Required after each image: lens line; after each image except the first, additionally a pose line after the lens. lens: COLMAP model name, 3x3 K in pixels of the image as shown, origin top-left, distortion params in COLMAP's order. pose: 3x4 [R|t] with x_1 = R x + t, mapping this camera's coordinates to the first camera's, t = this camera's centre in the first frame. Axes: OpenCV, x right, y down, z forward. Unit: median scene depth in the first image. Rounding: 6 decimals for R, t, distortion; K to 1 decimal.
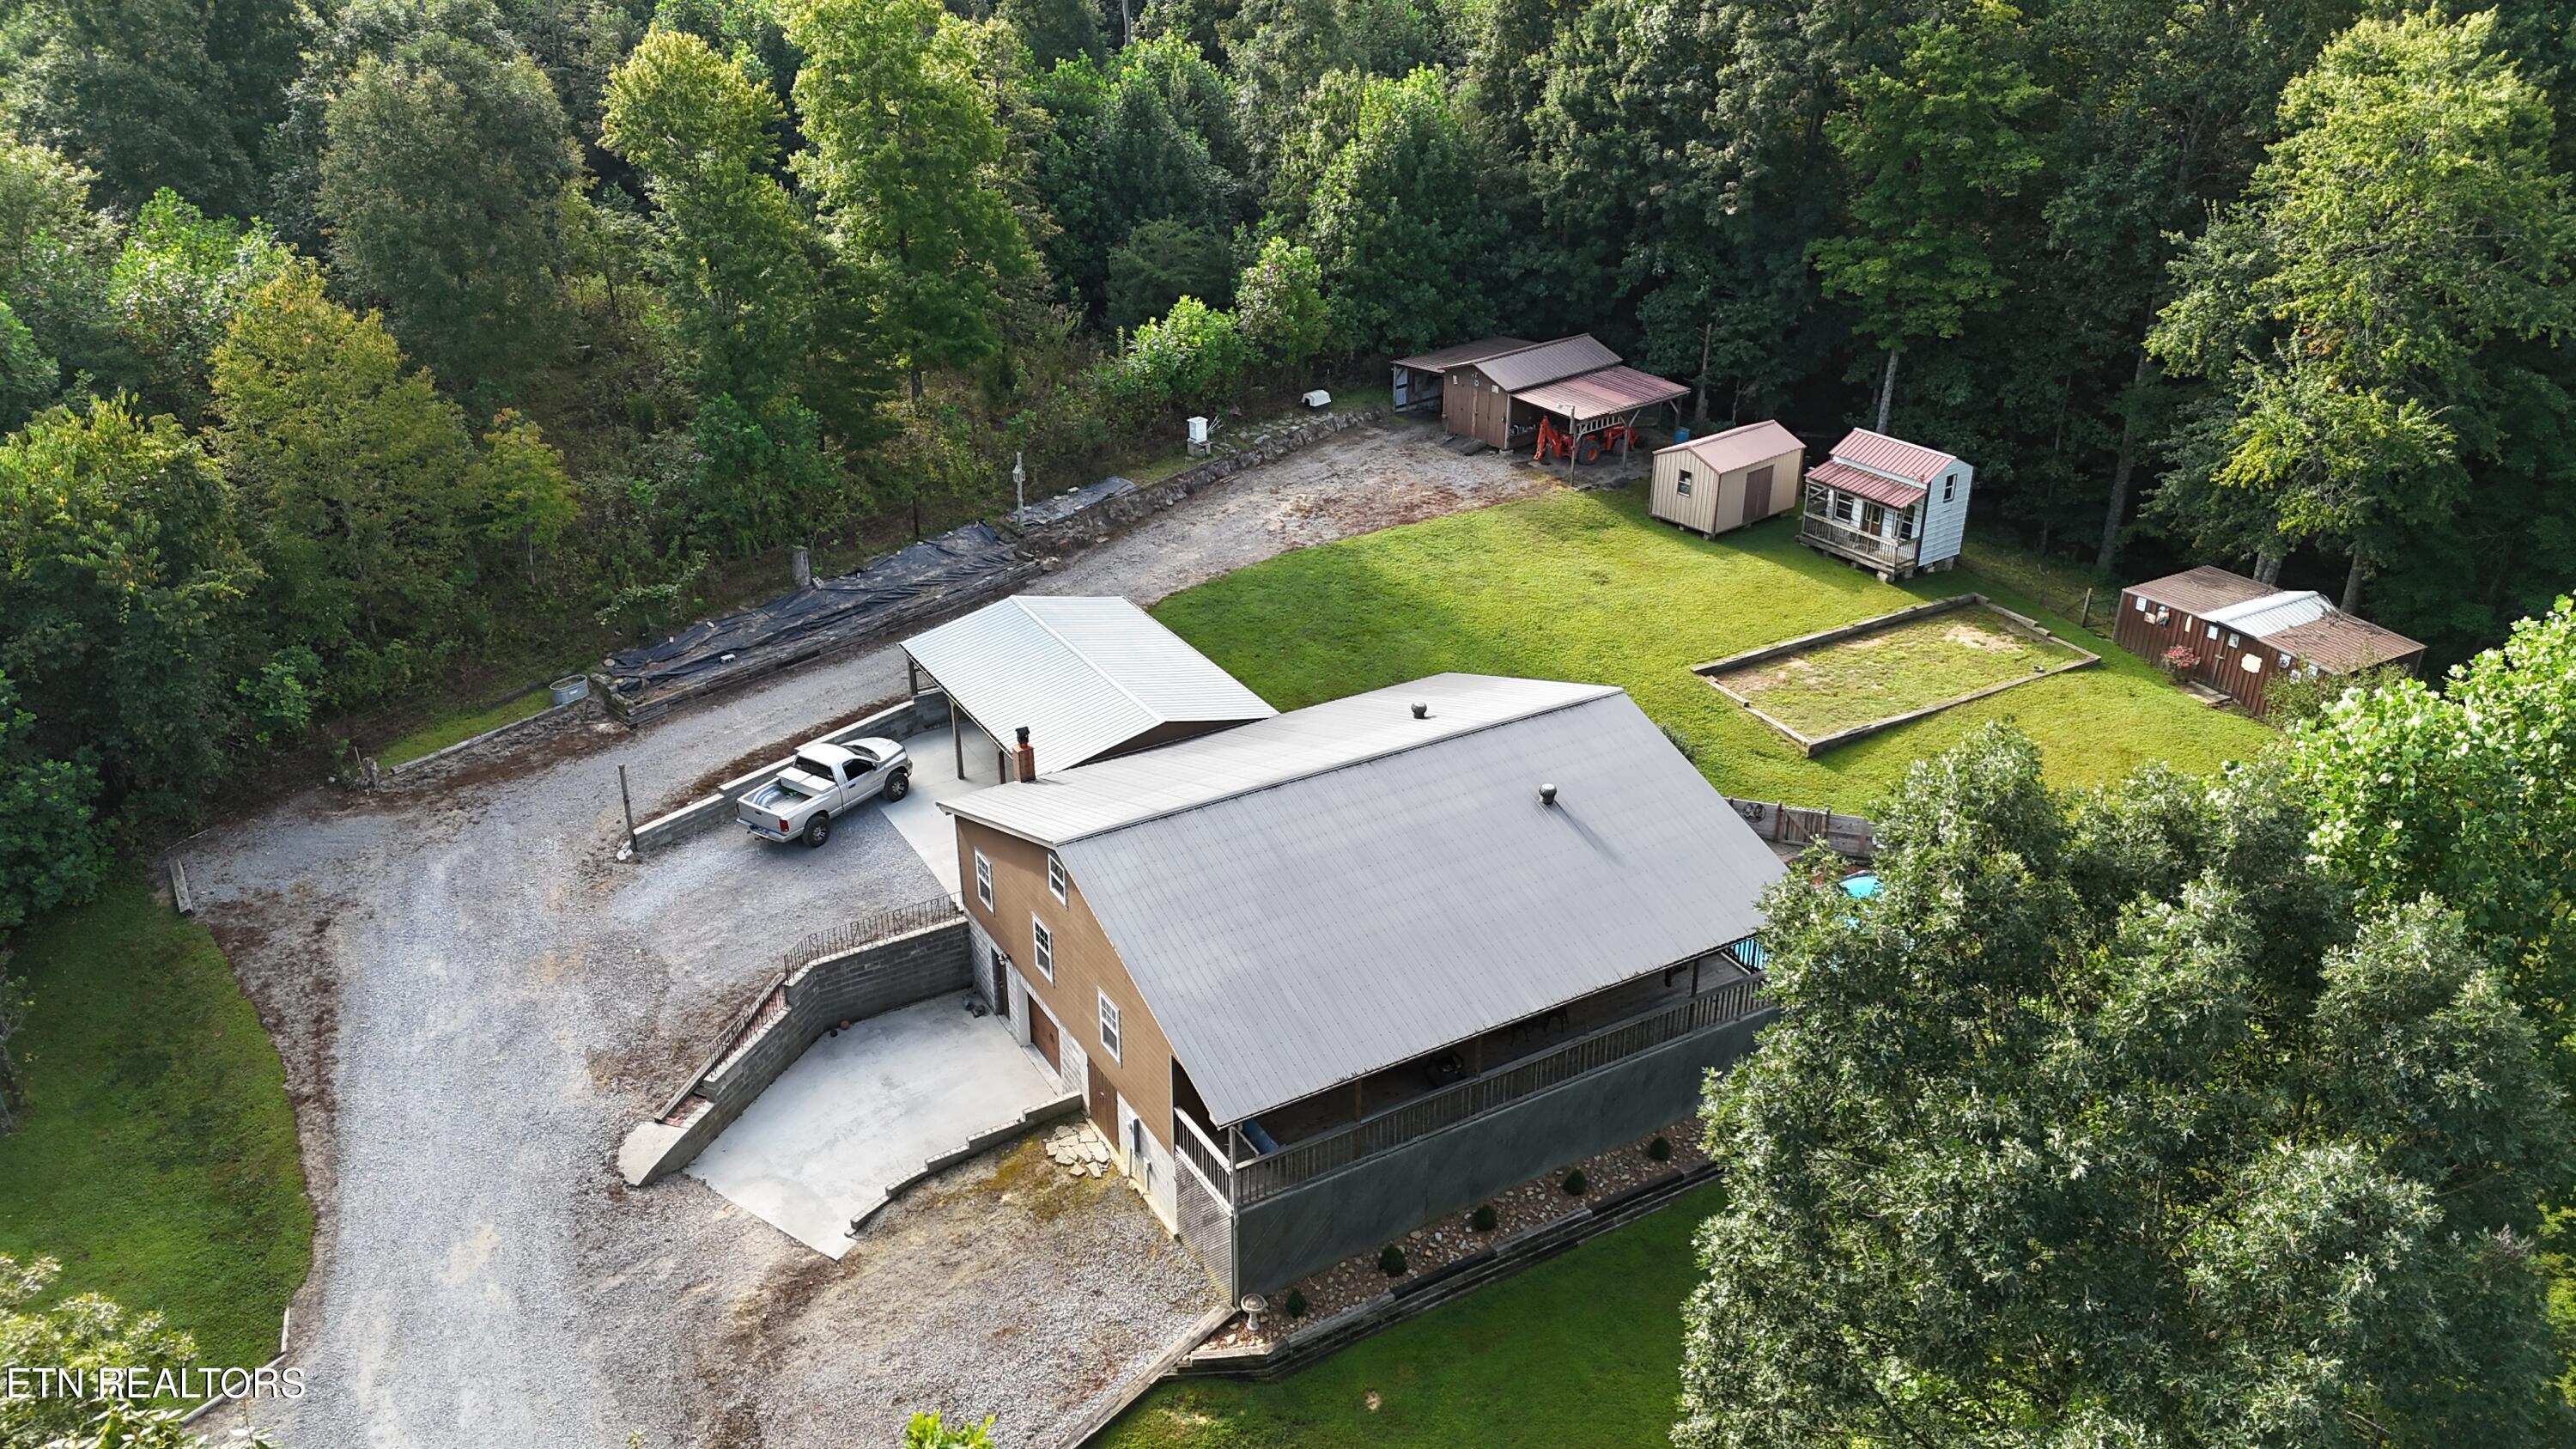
lens RADIAL K [[1873.4, 0, 1288.0], [0, 1873.4, 724.5], [0, 0, 1]] dist [0.089826, -0.100701]
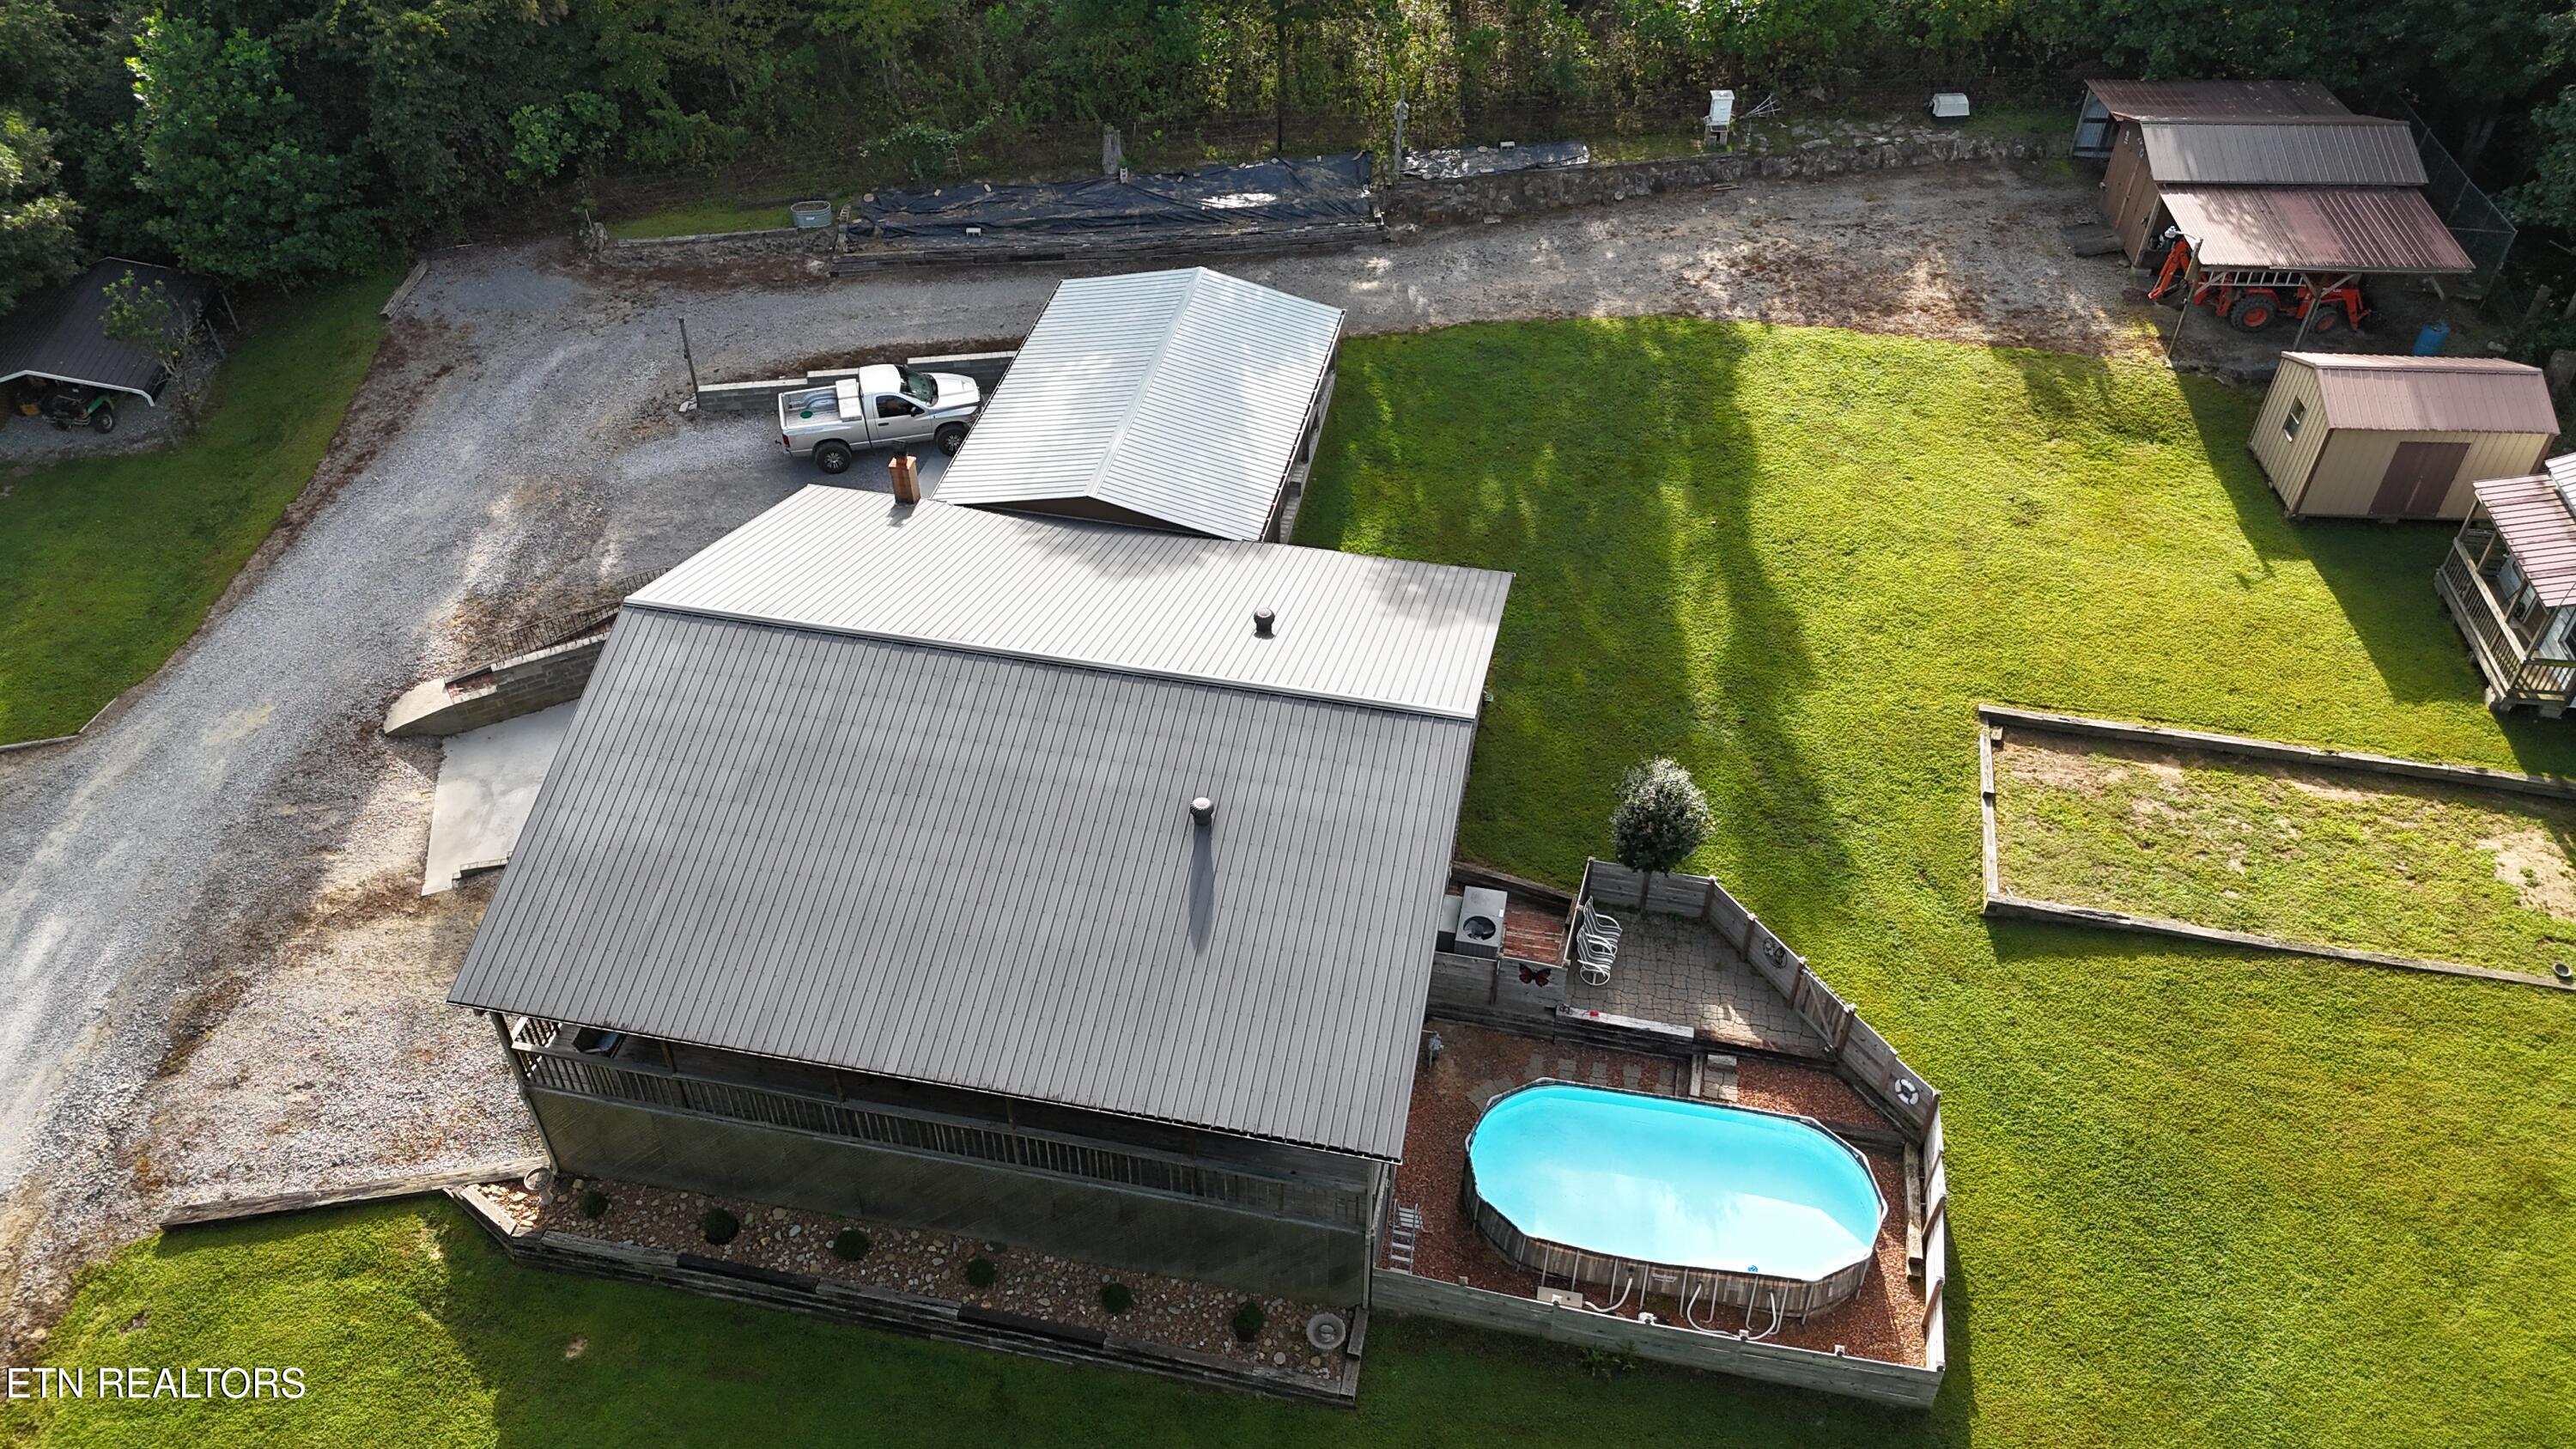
lens RADIAL K [[1873.4, 0, 1288.0], [0, 1873.4, 724.5], [0, 0, 1]] dist [0.089826, -0.100701]
pose [[0.743850, 0.445456, -0.498253, 0.441310], [-0.294466, 0.887678, 0.354003, -0.223967], [0.599981, -0.116607, 0.791471, 0.399106]]
